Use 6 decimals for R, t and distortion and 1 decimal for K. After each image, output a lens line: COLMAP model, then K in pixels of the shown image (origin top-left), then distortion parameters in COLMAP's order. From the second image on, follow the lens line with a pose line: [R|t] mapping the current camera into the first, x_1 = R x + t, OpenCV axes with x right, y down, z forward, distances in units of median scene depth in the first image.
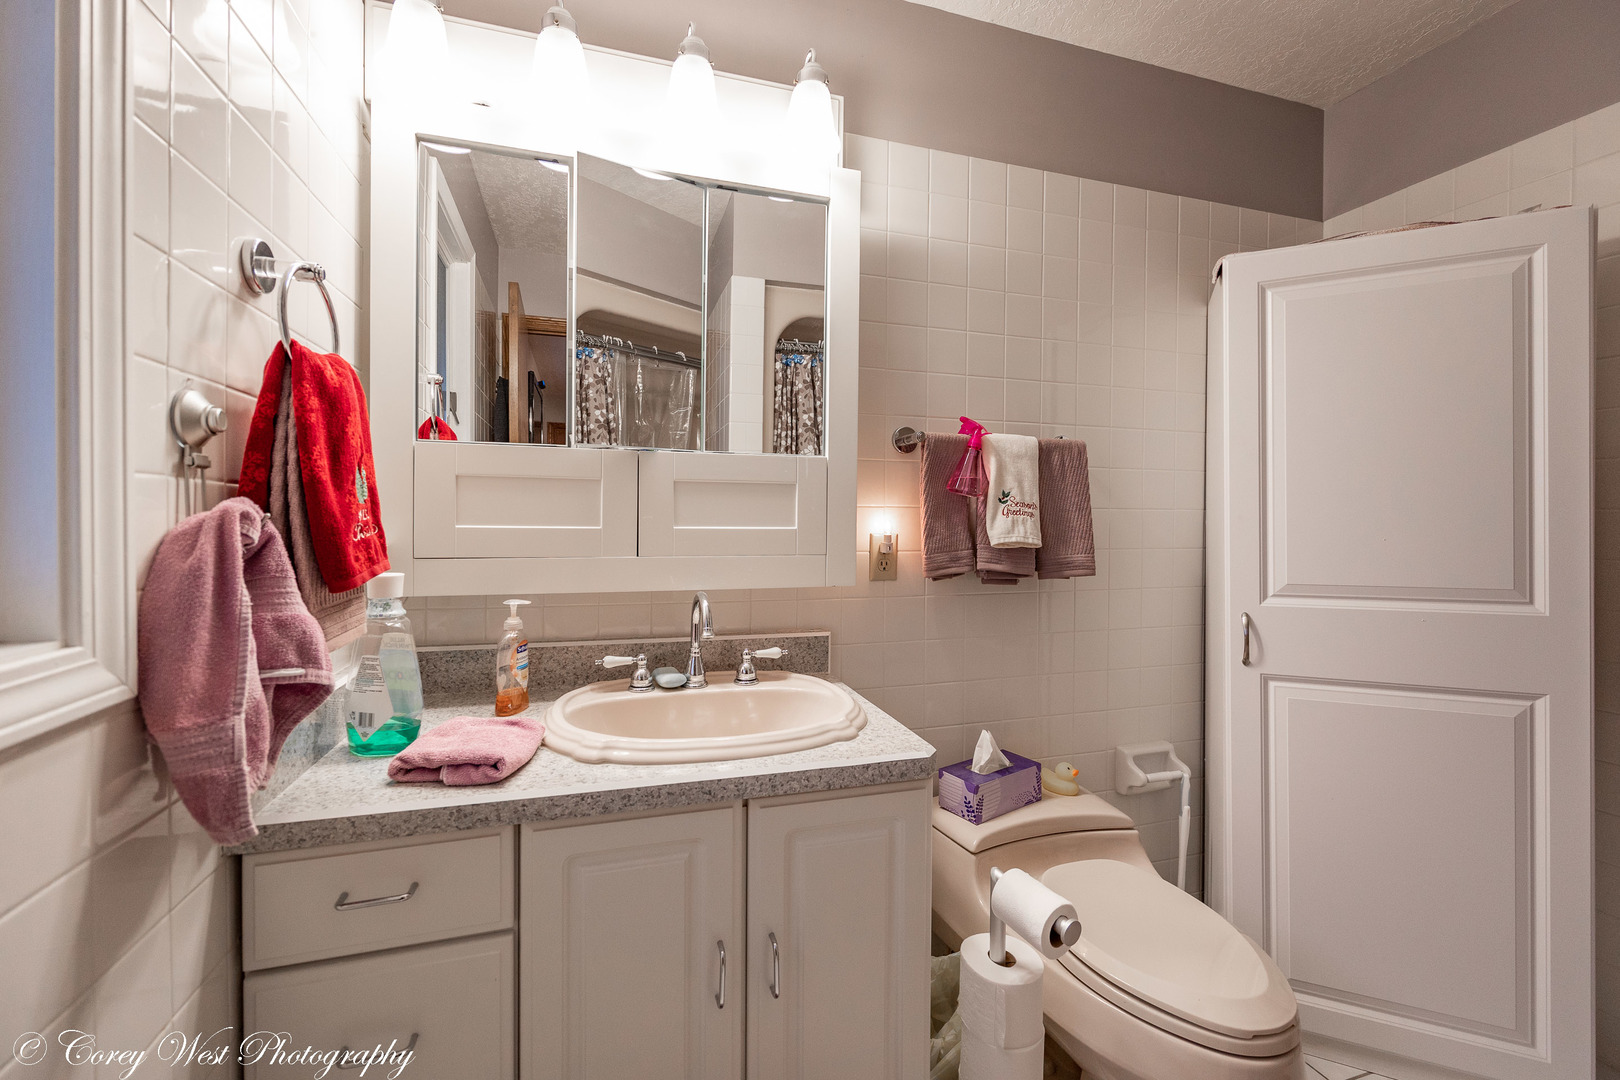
lens RADIAL K [[659.0, 0, 803.5], [0, 659.0, 512.9], [0, 0, 1]] dist [-0.001017, 0.000096]
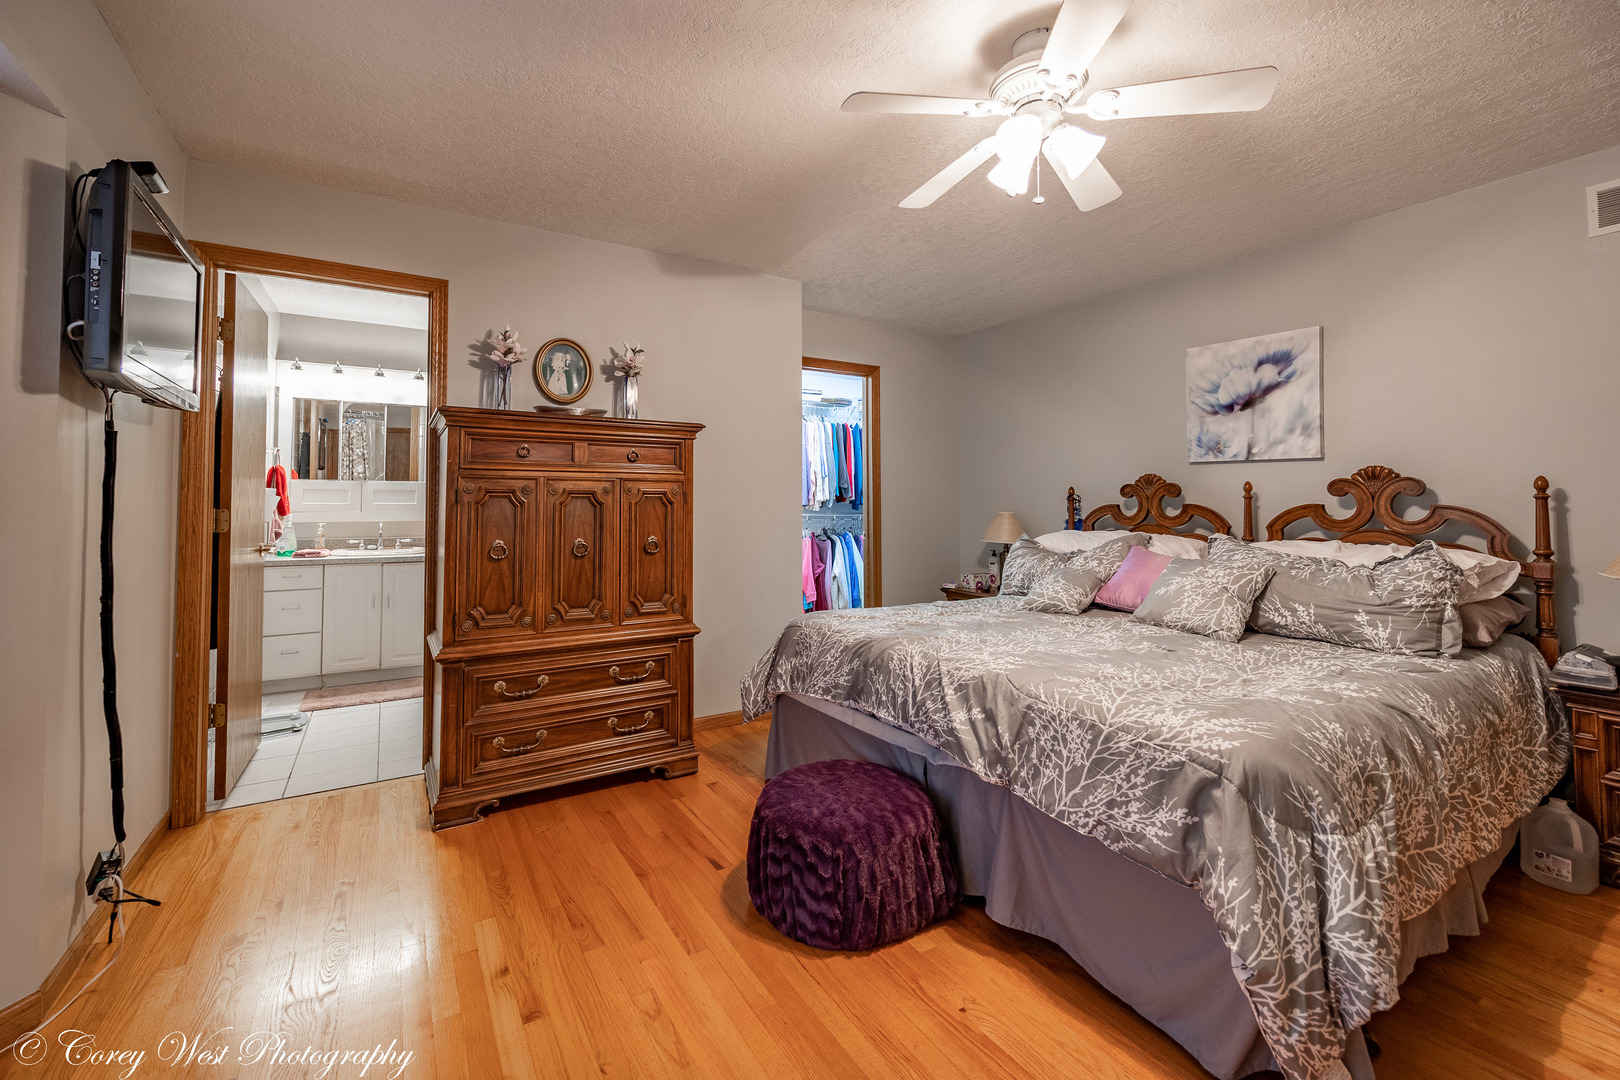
lens RADIAL K [[659.0, 0, 803.5], [0, 659.0, 512.9], [0, 0, 1]] dist [-0.001017, 0.000096]
pose [[0.967955, -0.002211, 0.251115, 1.532437], [-0.002782, 0.999805, 0.019527, -0.009896], [-0.251109, -0.019599, 0.967760, -3.977637]]
